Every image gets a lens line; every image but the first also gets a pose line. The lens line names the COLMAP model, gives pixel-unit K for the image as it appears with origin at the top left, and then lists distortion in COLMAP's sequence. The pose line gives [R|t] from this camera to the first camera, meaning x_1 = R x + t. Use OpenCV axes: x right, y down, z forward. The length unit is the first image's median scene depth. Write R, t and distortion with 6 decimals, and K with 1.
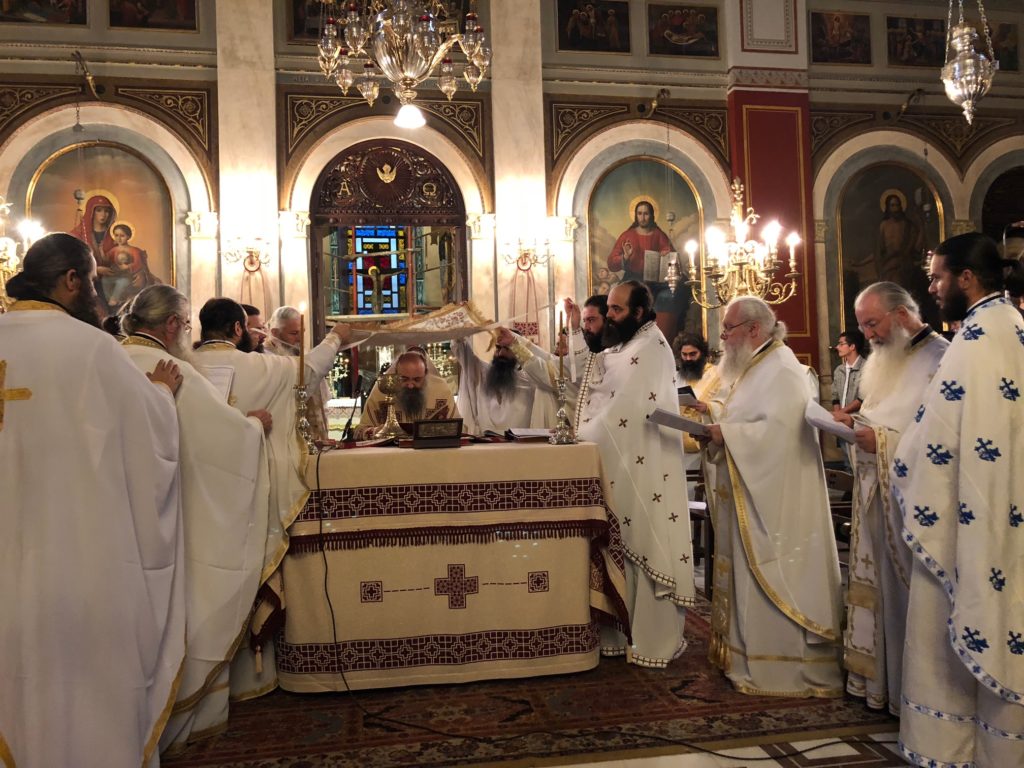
lens RADIAL K [[825.4, 0, 508.9], [0, 825.4, 389.0], [0, 0, 1]] dist [-0.001314, -0.005723]
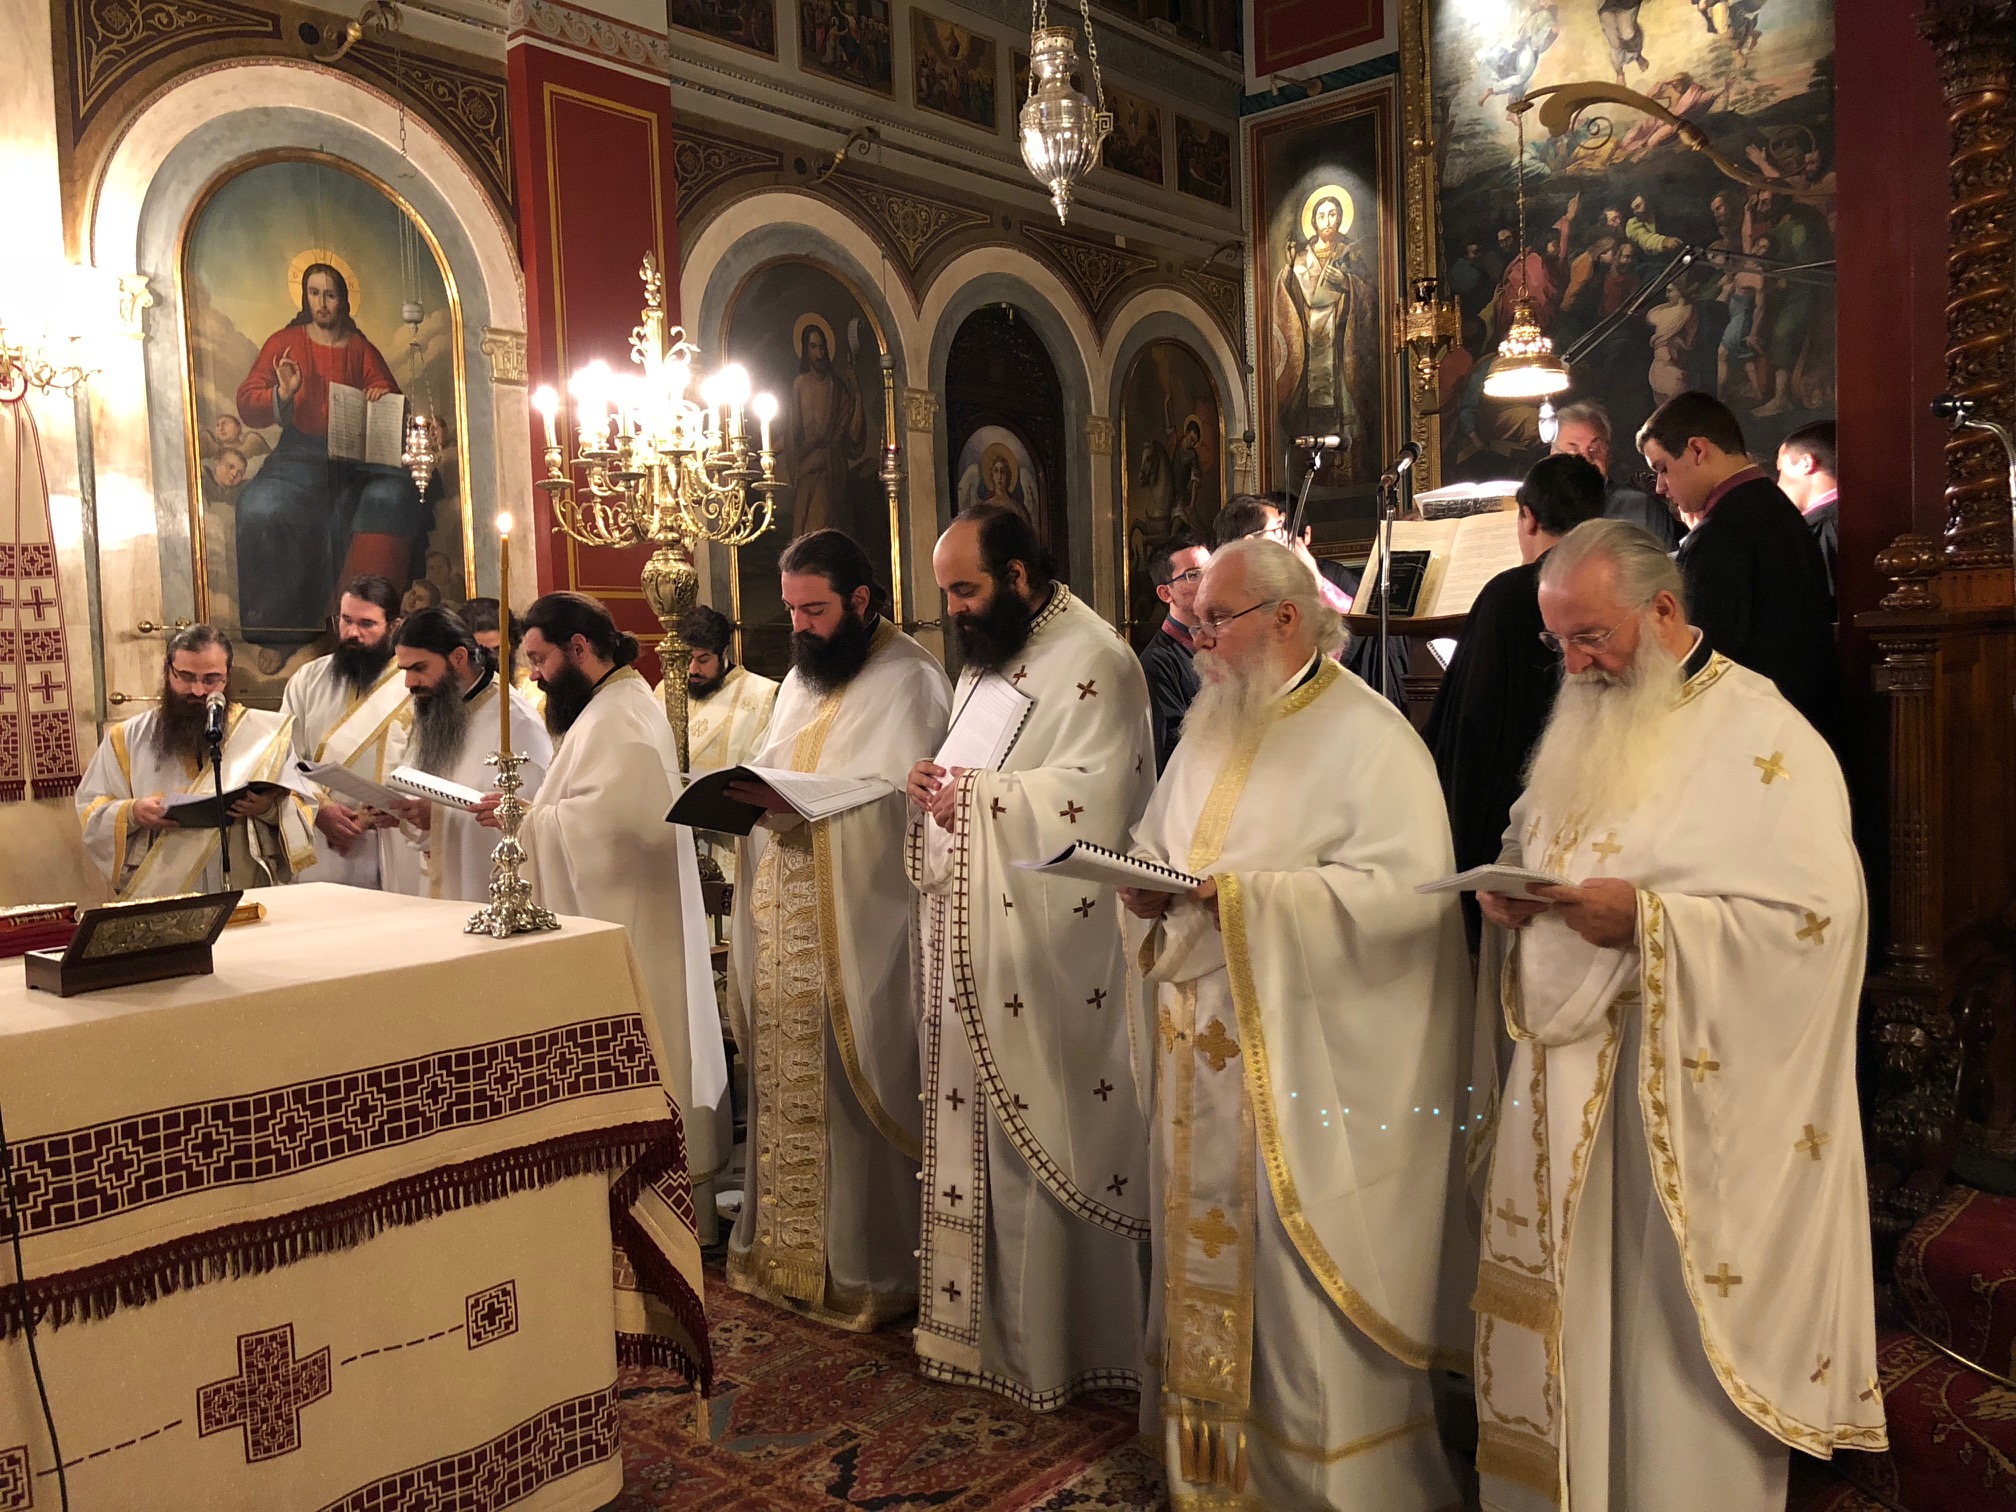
lens RADIAL K [[1625.0, 0, 1002.0], [0, 1625.0, 765.8], [0, 0, 1]] dist [-0.001314, -0.005723]
pose [[0.769605, -0.039254, 0.637313, -0.106725], [-0.000775, 0.998050, 0.062408, -0.025100], [-0.638520, -0.048523, 0.768074, 0.136486]]
